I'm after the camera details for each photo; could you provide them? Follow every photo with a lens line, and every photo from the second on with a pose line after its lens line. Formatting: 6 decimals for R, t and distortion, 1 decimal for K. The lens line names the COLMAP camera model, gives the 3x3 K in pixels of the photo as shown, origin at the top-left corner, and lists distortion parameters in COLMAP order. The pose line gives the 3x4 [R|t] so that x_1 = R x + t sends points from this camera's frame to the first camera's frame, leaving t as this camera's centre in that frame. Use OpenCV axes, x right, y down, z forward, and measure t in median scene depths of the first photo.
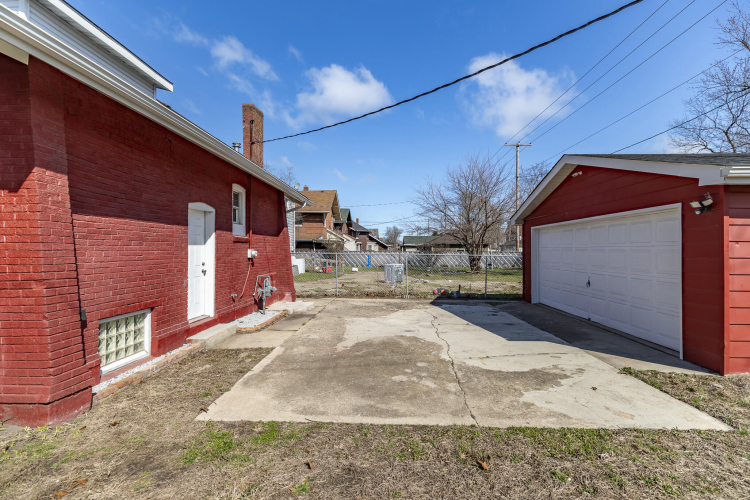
lens RADIAL K [[332.4, 0, 376.9], [0, 332.4, 245.9], [0, 0, 1]] dist [0.014926, -0.006377]
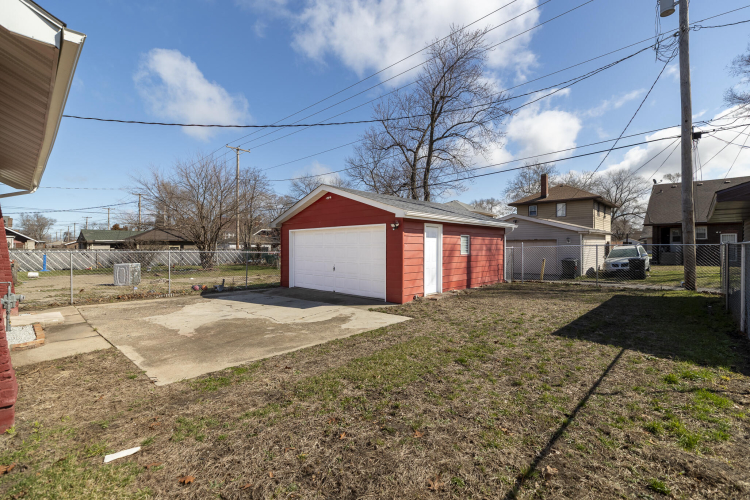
lens RADIAL K [[332.4, 0, 376.9], [0, 332.4, 245.9], [0, 0, 1]] dist [0.014926, -0.006377]
pose [[0.659566, 0.001268, 0.751646, -0.511022], [-0.007343, 0.999962, 0.004757, -0.004098], [-0.751611, -0.008657, 0.659550, -0.221261]]
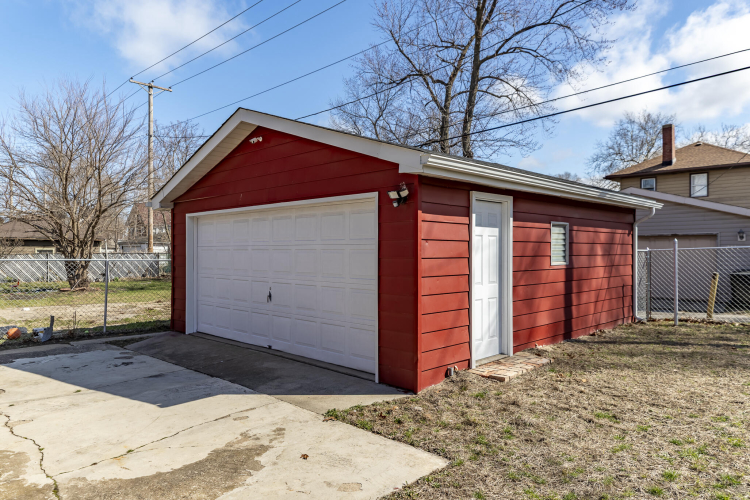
lens RADIAL K [[503.3, 0, 376.9], [0, 503.3, 247.7], [0, 0, 1]] dist [0.045688, -0.030907]
pose [[0.677323, 0.000085, 0.735686, 0.000334], [-0.005694, 0.999971, 0.005128, 0.001403], [-0.735664, -0.007662, 0.677303, 0.137842]]
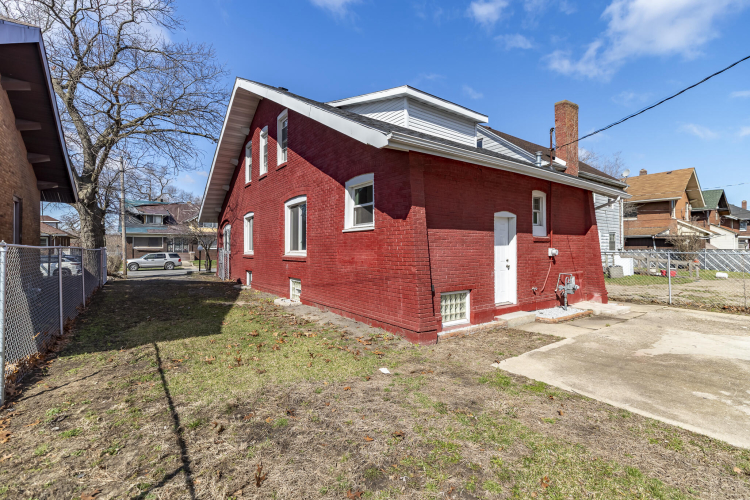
lens RADIAL K [[332.4, 0, 376.9], [0, 332.4, 245.9], [0, 0, 1]] dist [0.014926, -0.006377]
pose [[0.620905, -0.007973, -0.783846, 0.163110], [0.012605, 0.999921, -0.000186, -0.006022], [0.783785, -0.009765, 0.620956, -0.161377]]
